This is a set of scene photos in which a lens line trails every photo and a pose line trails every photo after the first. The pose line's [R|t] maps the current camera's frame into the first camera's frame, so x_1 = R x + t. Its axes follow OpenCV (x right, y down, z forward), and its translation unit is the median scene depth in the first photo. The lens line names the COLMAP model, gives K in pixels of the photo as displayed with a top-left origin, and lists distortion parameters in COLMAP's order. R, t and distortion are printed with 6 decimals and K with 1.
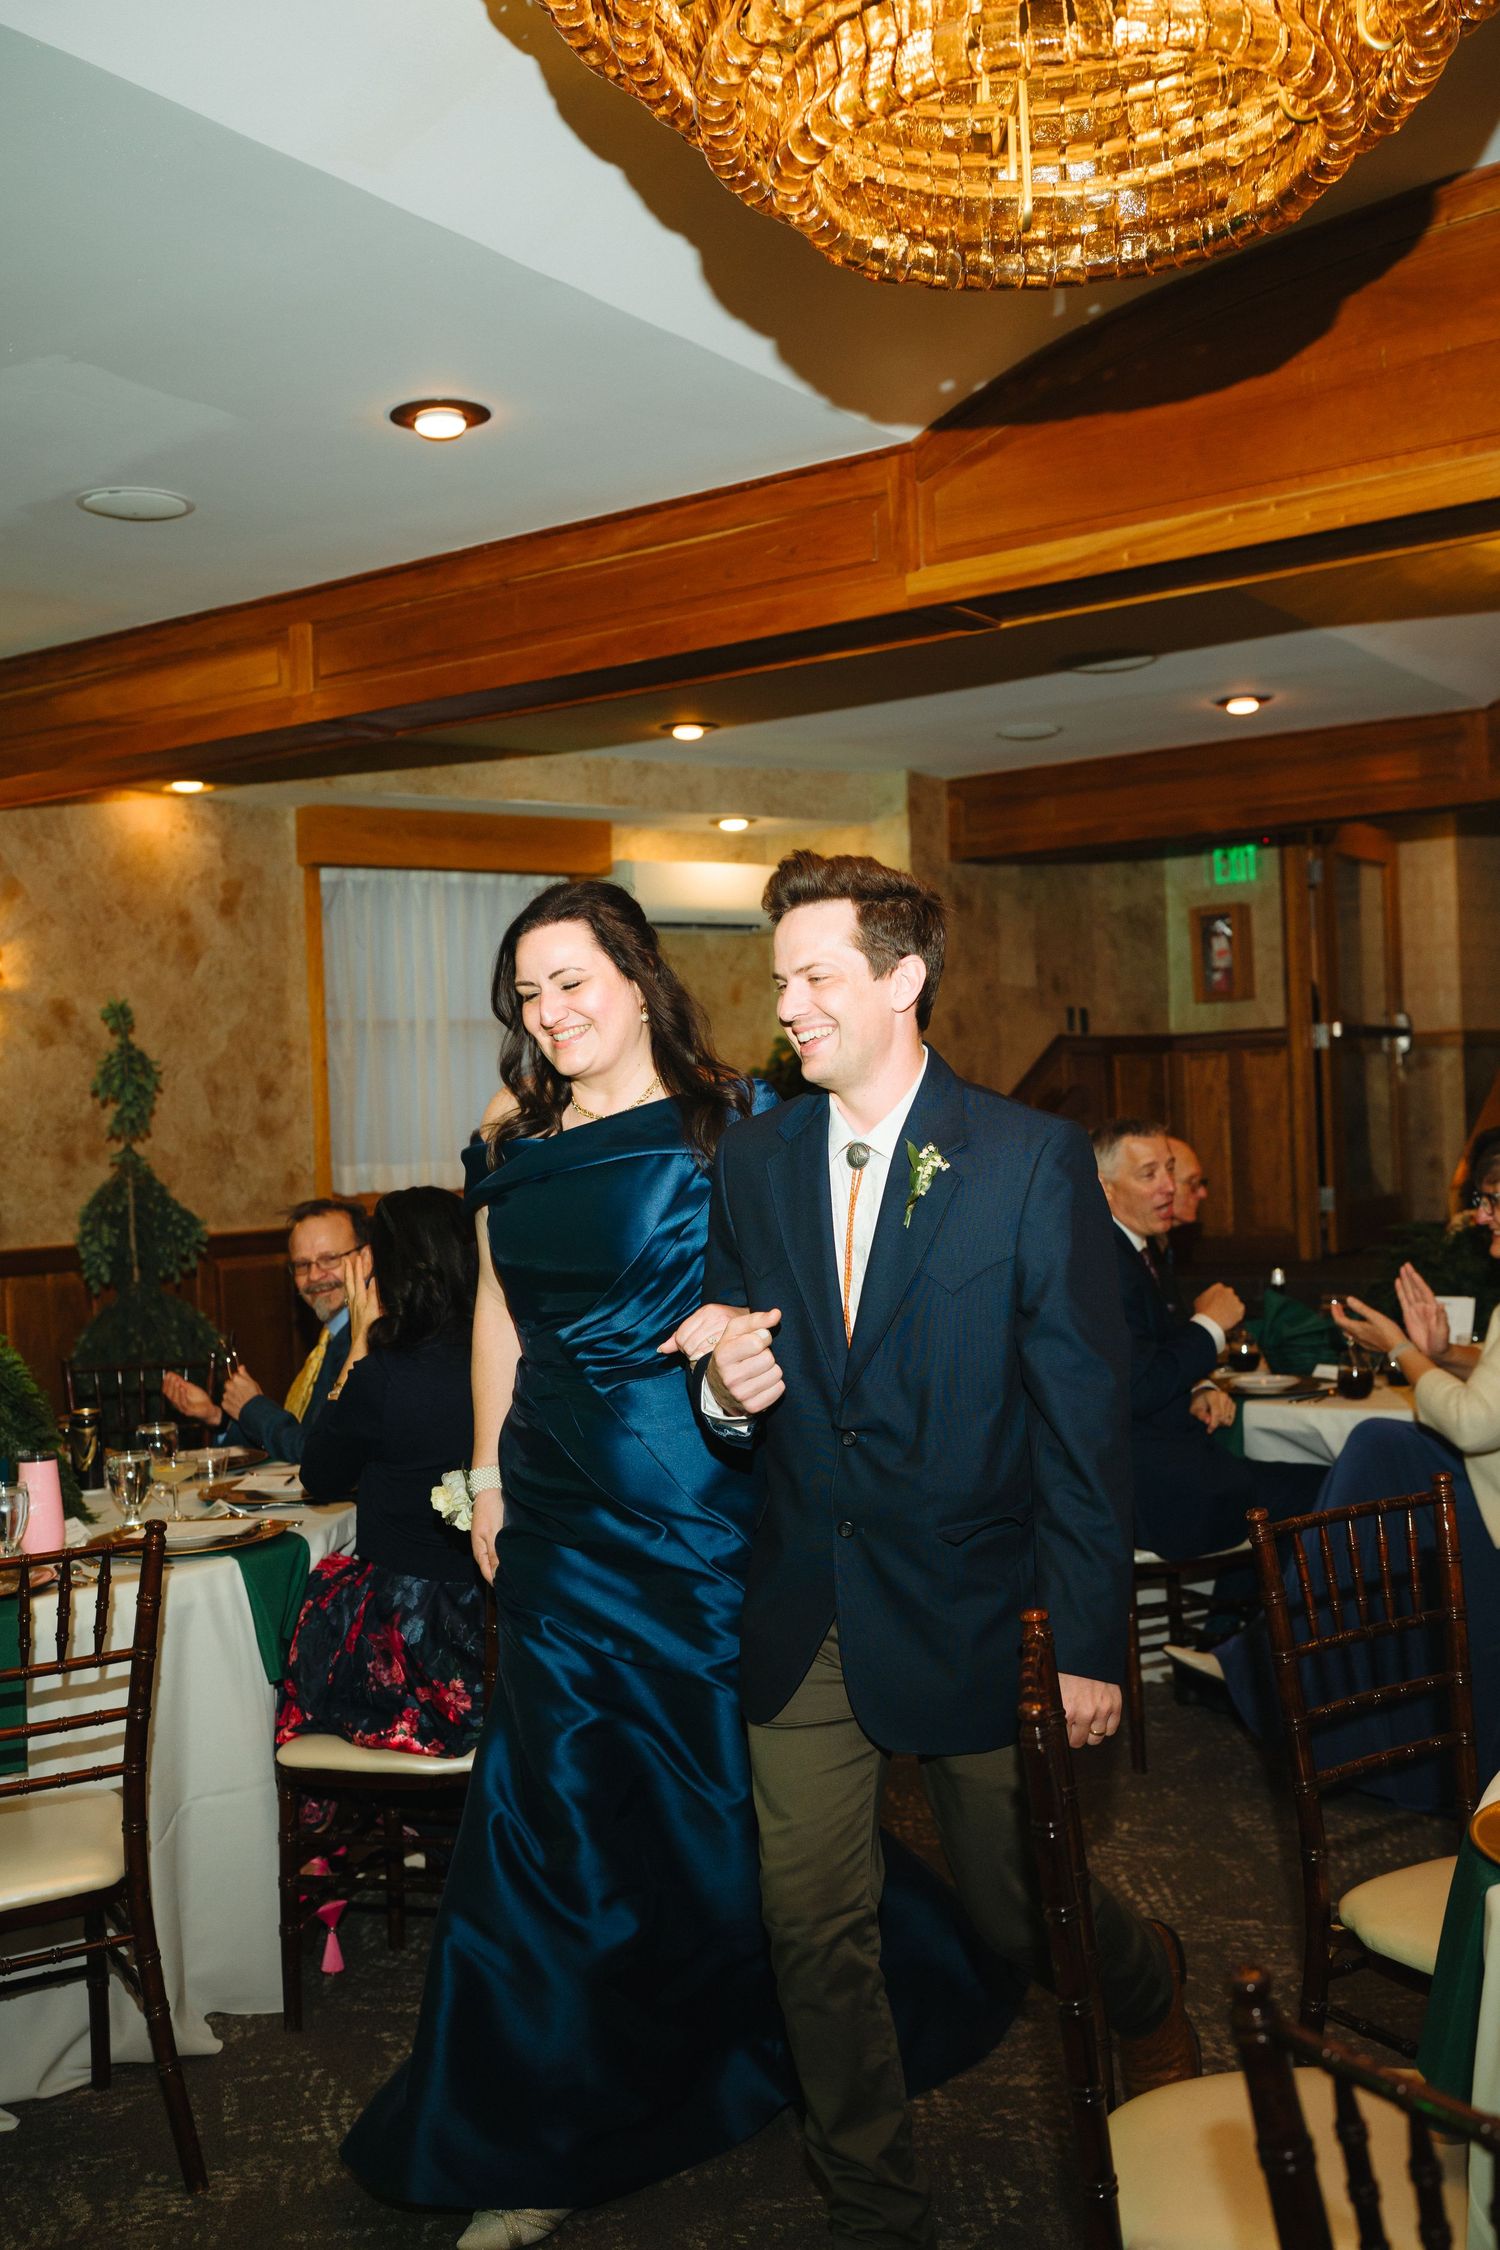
lens RADIAL K [[2195.7, 0, 750.0], [0, 2195.7, 1125.0], [0, 0, 1]] dist [0.025209, 0.009156]
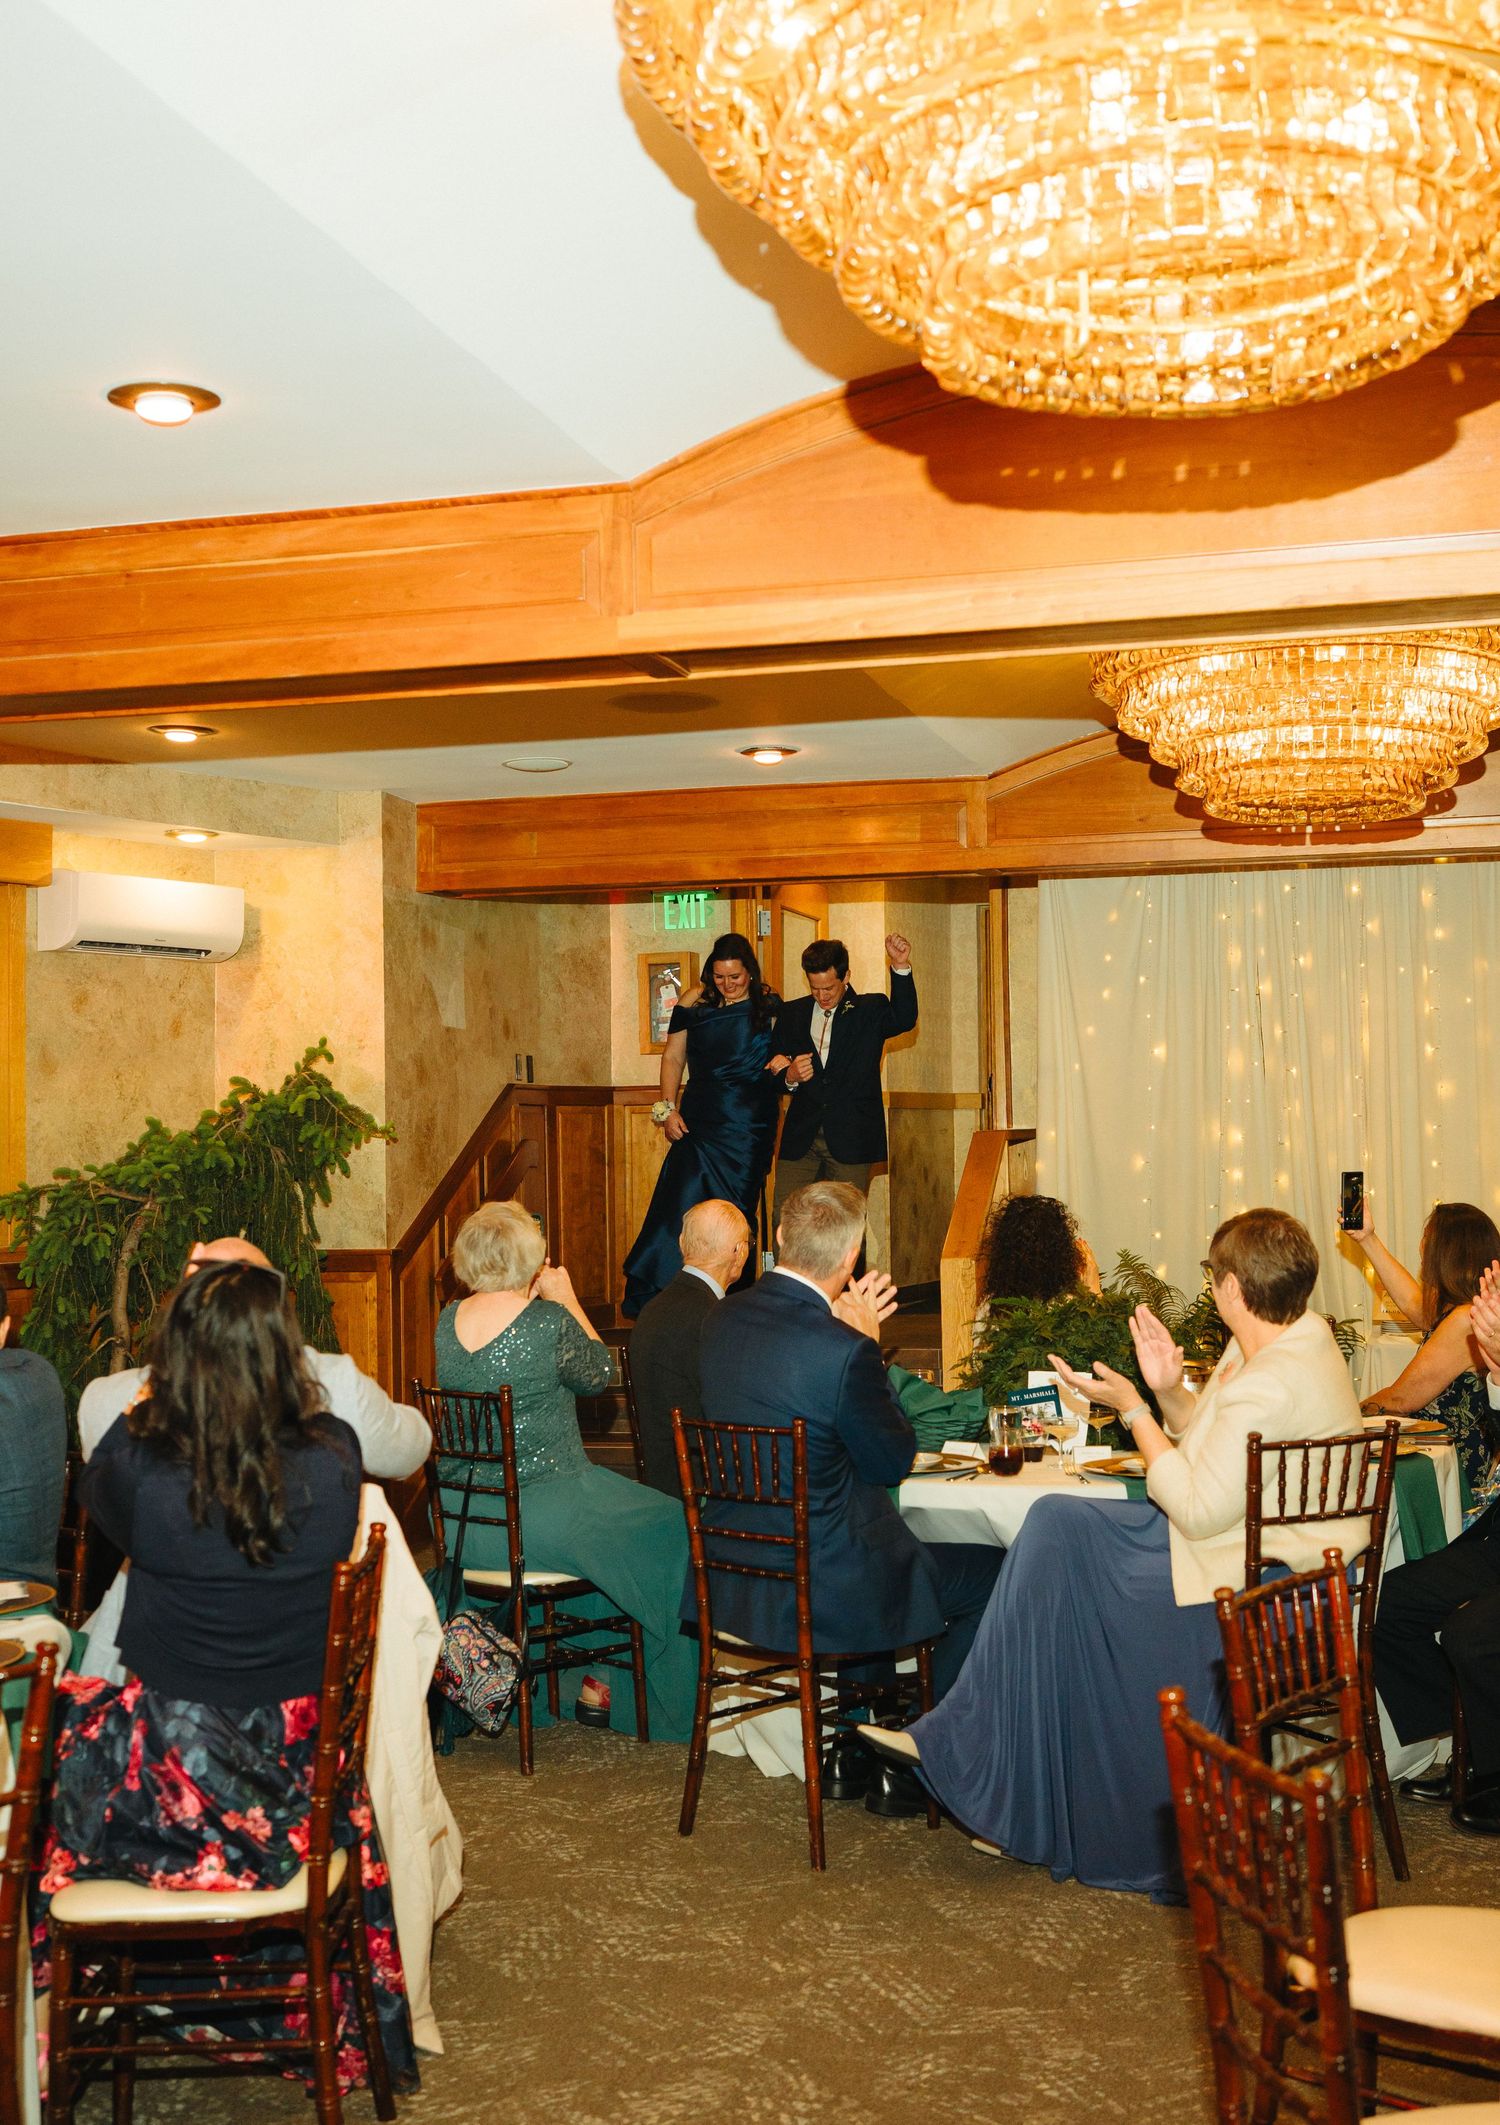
lens RADIAL K [[2441.8, 0, 750.0], [0, 2441.8, 1062.5], [0, 0, 1]] dist [0.032358, 0.024804]
pose [[0.946407, 0.039086, 0.320602, -0.181627], [-0.025079, 0.998547, -0.047702, -0.006367], [-0.322001, 0.037105, 0.946012, -0.016782]]
